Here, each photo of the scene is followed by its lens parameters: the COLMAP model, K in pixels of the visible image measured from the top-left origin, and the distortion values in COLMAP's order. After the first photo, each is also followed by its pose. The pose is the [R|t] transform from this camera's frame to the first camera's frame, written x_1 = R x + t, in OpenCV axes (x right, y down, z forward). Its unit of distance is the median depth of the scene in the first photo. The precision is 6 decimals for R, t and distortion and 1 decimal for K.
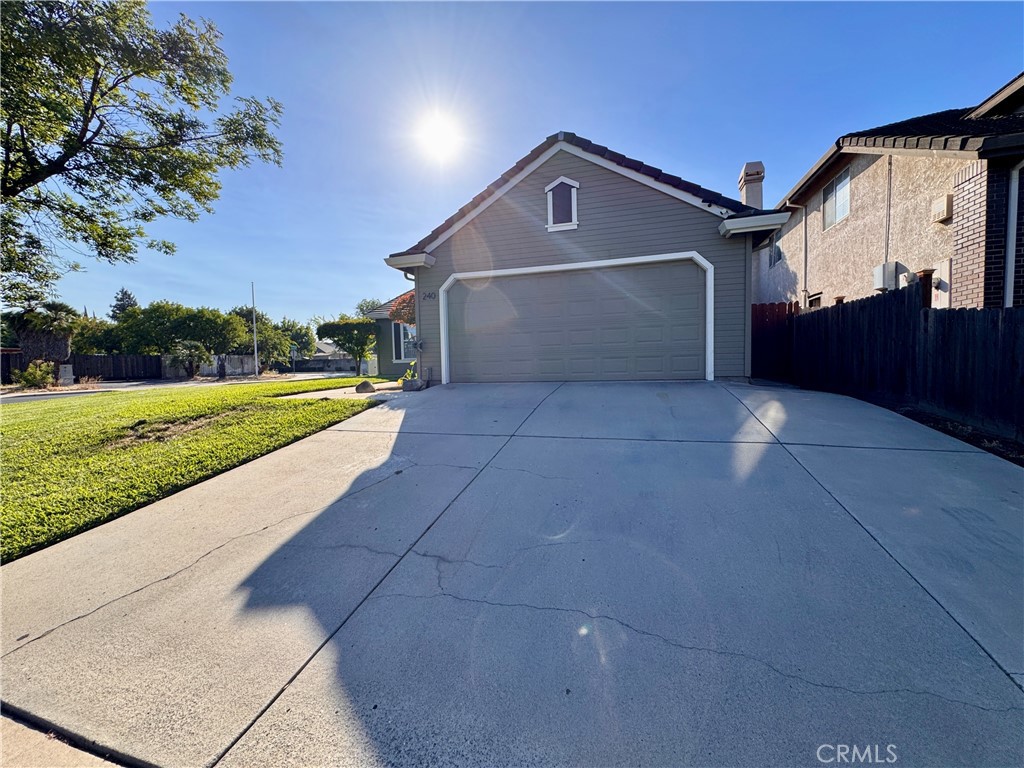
lens RADIAL K [[408.0, 0, 514.0], [0, 408.0, 381.7], [0, 0, 1]] dist [-0.004876, 0.001005]
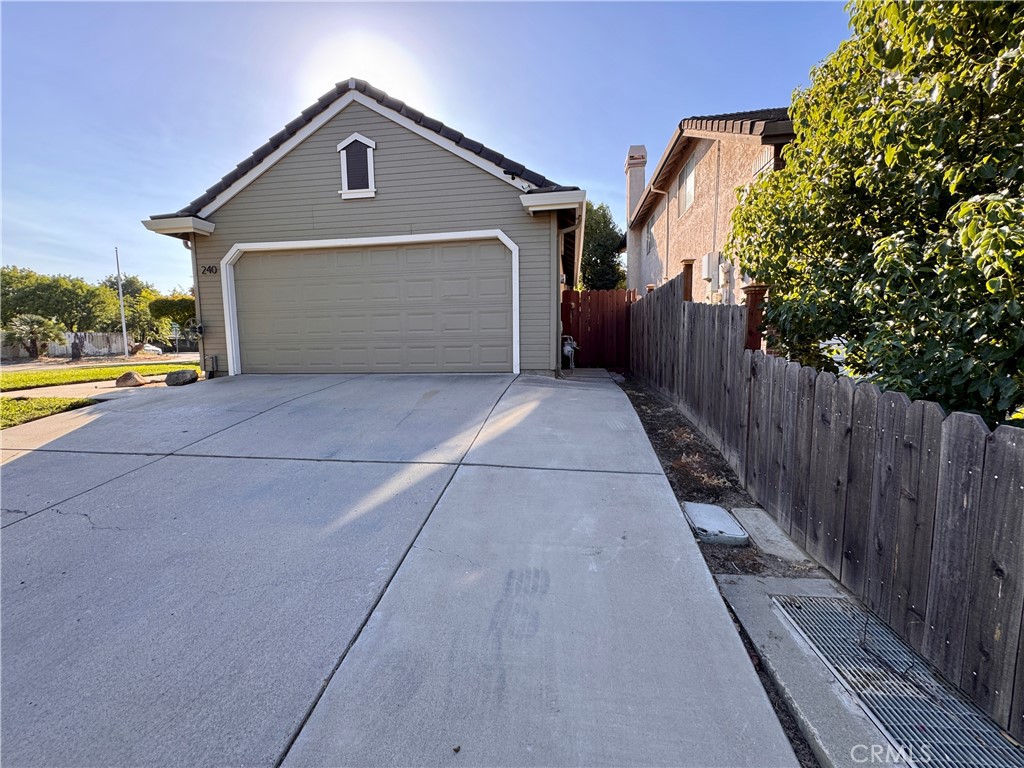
lens RADIAL K [[408.0, 0, 512.3], [0, 408.0, 381.6], [0, 0, 1]] dist [-0.004876, 0.001005]
pose [[0.989250, -0.003553, 0.146189, 0.288064], [-0.003371, 0.998885, 0.047085, -0.023967], [-0.146194, -0.047072, 0.988135, 0.079620]]
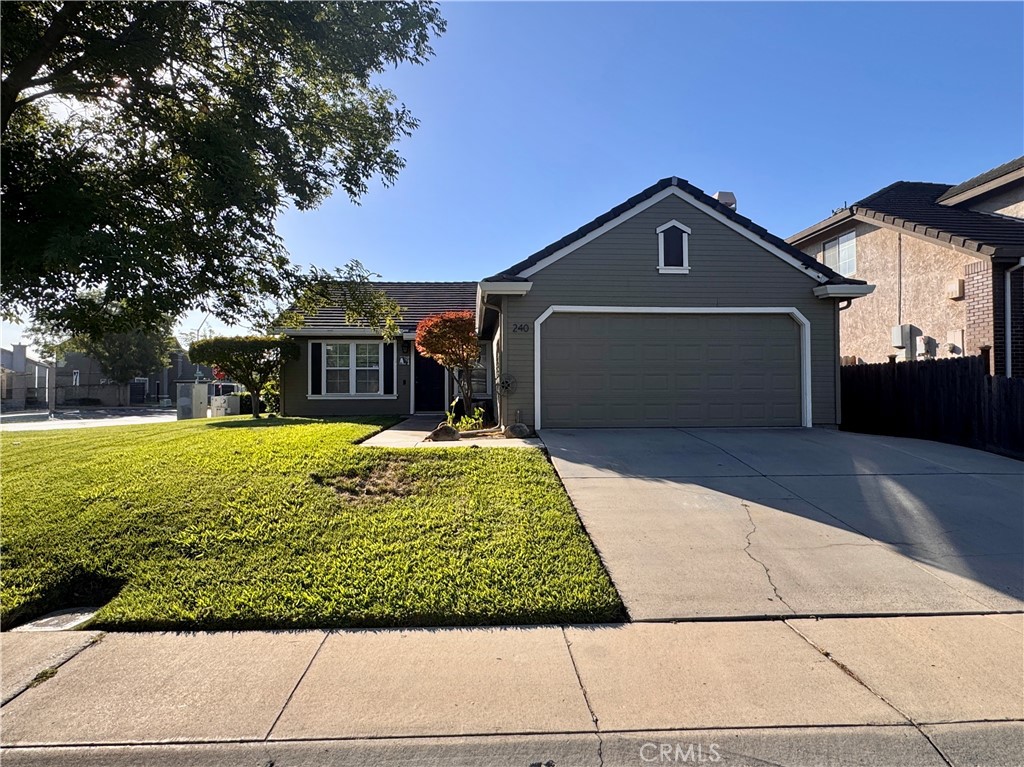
lens RADIAL K [[606.6, 0, 505.6], [0, 606.6, 382.9], [0, 0, 1]] dist [0.002415, -0.005472]
pose [[0.938594, 0.030127, 0.343706, -0.696210], [-0.004915, 0.997247, -0.073990, 0.002051], [-0.344989, 0.067758, 0.936158, -0.194761]]
